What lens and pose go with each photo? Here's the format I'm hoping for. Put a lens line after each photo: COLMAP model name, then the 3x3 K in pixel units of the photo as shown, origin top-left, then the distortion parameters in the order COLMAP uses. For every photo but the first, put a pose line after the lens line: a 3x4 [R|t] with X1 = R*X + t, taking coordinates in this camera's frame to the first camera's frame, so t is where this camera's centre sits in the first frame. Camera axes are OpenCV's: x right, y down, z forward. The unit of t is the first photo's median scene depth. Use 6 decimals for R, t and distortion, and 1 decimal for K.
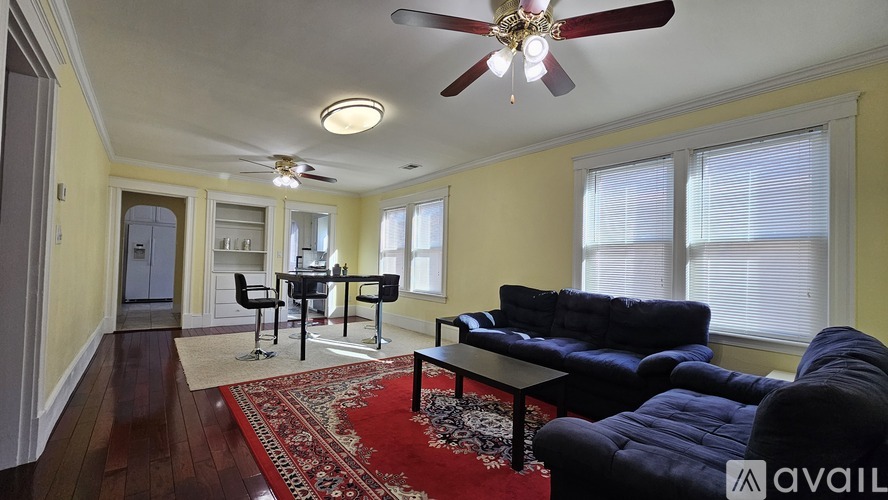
lens RADIAL K [[363.0, 0, 444.0], [0, 363.0, 251.3], [0, 0, 1]] dist [-0.000010, -0.000012]
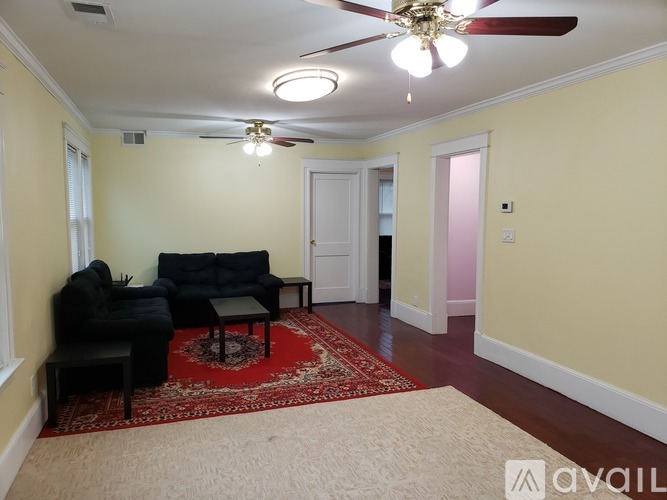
lens RADIAL K [[507.1, 0, 333.4], [0, 507.1, 250.5], [0, 0, 1]] dist [0.000285, 0.000032]
pose [[-0.935373, -0.057847, 0.348901, -0.852462], [-0.037682, 0.997218, 0.064314, -0.068523], [-0.351650, 0.047010, -0.934950, 2.379501]]
